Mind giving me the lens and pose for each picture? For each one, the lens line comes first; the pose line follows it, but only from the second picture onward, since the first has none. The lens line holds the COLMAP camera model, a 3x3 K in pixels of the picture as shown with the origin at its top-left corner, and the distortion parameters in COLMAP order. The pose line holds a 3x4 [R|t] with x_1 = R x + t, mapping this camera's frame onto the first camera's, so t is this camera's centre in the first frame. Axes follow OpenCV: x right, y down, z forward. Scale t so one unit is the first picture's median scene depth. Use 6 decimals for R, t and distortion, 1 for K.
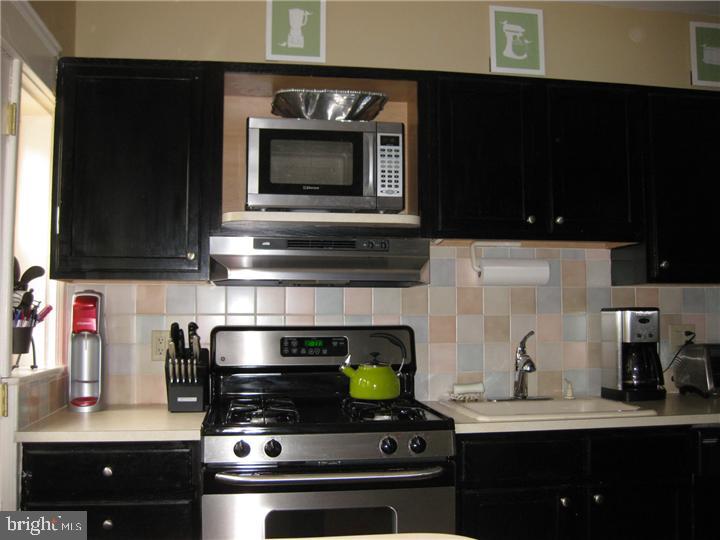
lens RADIAL K [[733.6, 0, 360.0], [0, 733.6, 270.0], [0, 0, 1]] dist [-0.180779, 0.156029]
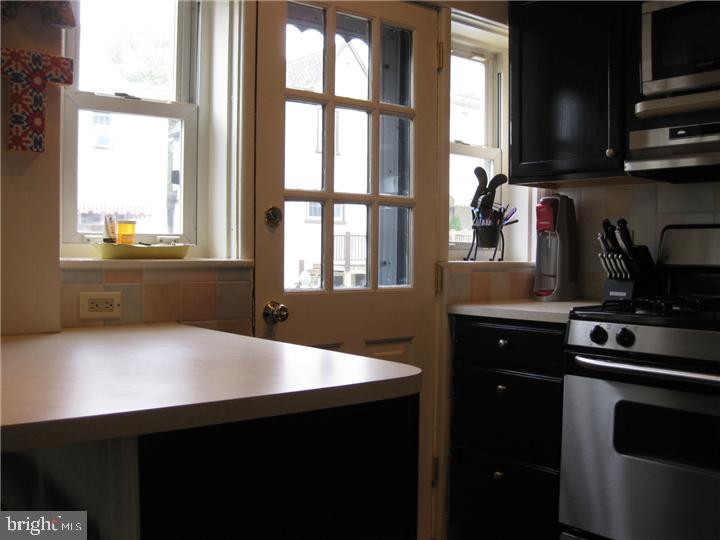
lens RADIAL K [[733.6, 0, 360.0], [0, 733.6, 270.0], [0, 0, 1]] dist [-0.180779, 0.156029]
pose [[0.497706, 0.027236, -0.866918, 0.482678], [0.043724, 0.997448, 0.056440, 0.074721], [0.866243, -0.065995, 0.495245, 0.186251]]
